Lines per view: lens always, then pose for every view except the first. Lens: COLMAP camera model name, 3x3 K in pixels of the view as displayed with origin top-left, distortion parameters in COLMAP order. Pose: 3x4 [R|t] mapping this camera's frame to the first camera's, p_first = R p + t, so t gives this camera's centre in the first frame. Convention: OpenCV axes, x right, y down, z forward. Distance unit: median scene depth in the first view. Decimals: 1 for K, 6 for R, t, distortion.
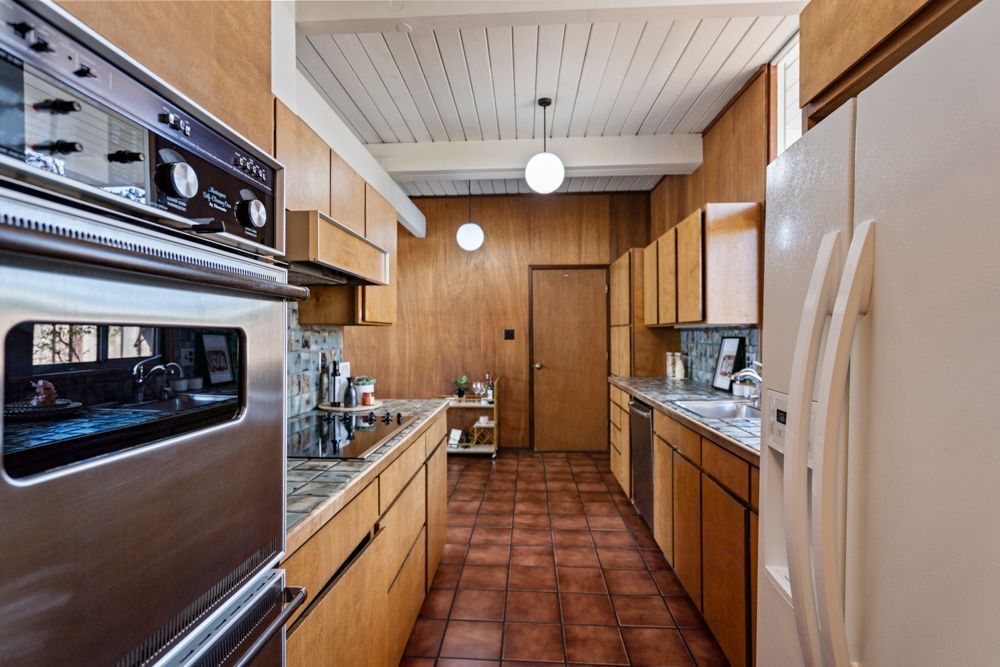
lens RADIAL K [[461.2, 0, 500.0], [0, 461.2, 333.5], [0, 0, 1]] dist [0.000274, 0.000023]
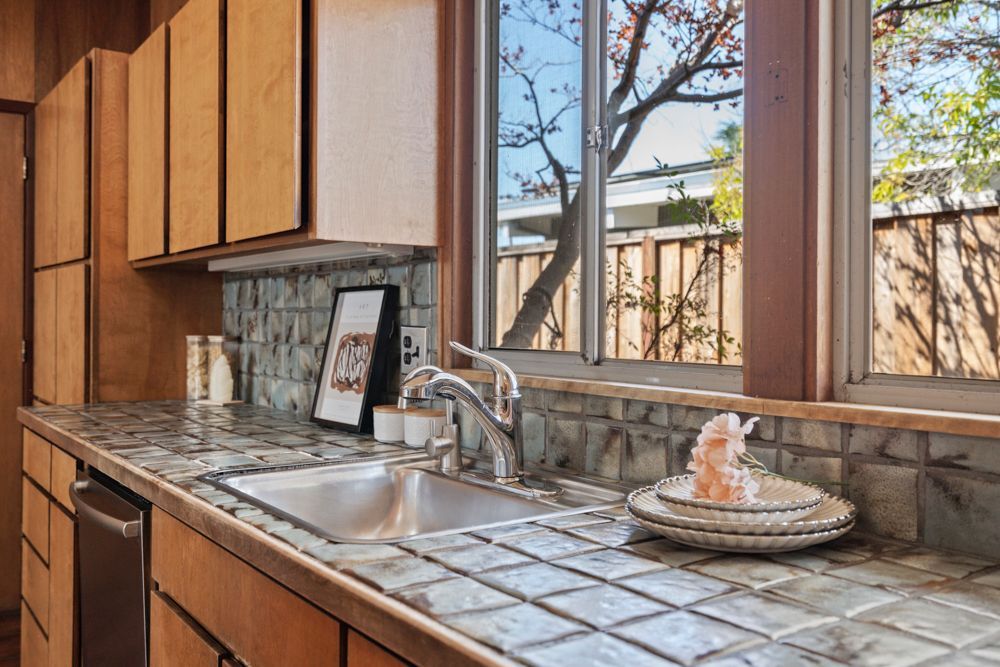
lens RADIAL K [[903.1, 0, 499.6], [0, 903.1, 314.9], [0, 0, 1]] dist [-0.000924, 0.010508]
pose [[0.770553, 0.013153, 0.637240, 0.106256], [-0.013282, 0.999901, -0.004578, 0.030218], [-0.637237, -0.004936, 0.770652, 0.327392]]
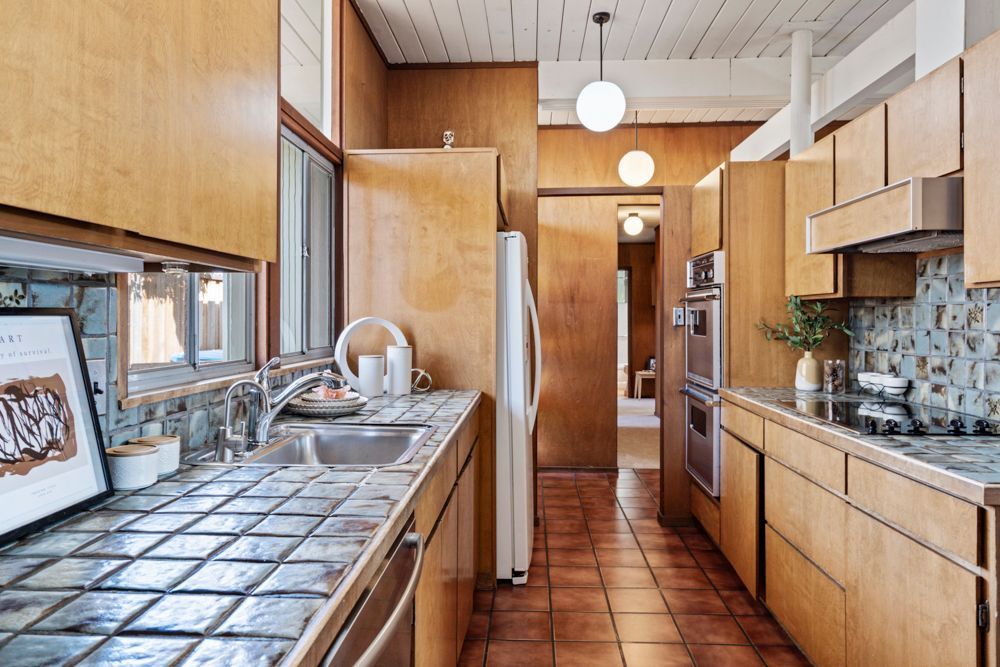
lens RADIAL K [[649.4, 0, 499.5], [0, 649.4, 320.7], [0, 0, 1]] dist [0.003145, 0.000958]
pose [[-0.999944, 0.007631, -0.007330, 0.222164], [0.007631, 0.999971, -0.000059, 0.014783], [0.007329, -0.000115, -0.999973, 1.247662]]
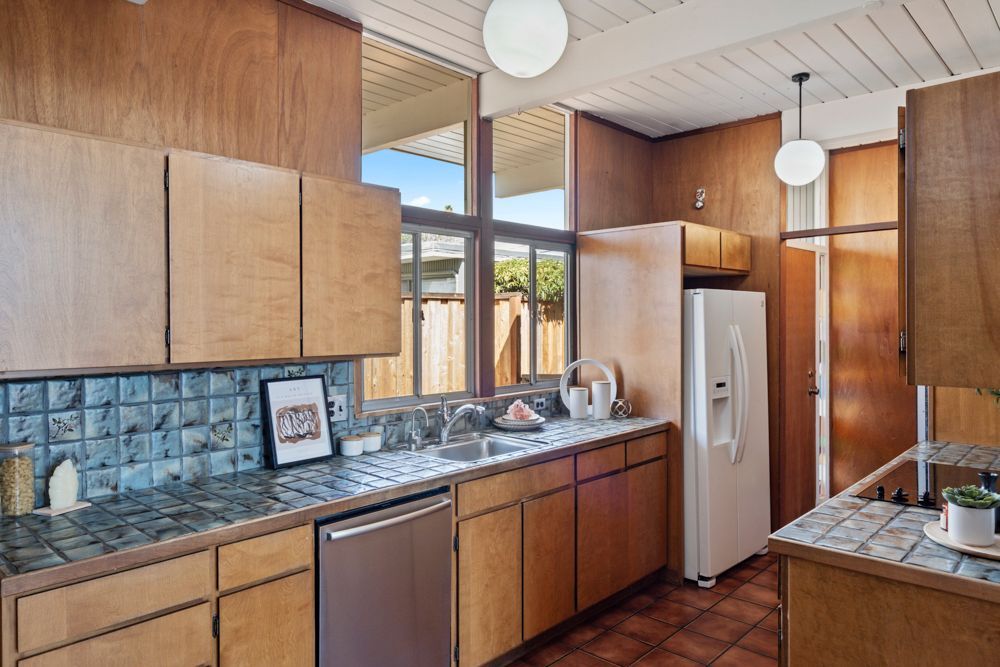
lens RADIAL K [[670.7, 0, 500.0], [0, 670.7, 333.5], [0, 0, 1]] dist [-0.004142, -0.000249]
pose [[-0.769665, -0.001912, 0.638445, -0.275719], [0.009775, 0.999843, 0.014779, -0.058262], [-0.638374, 0.017616, -0.769525, 1.405364]]
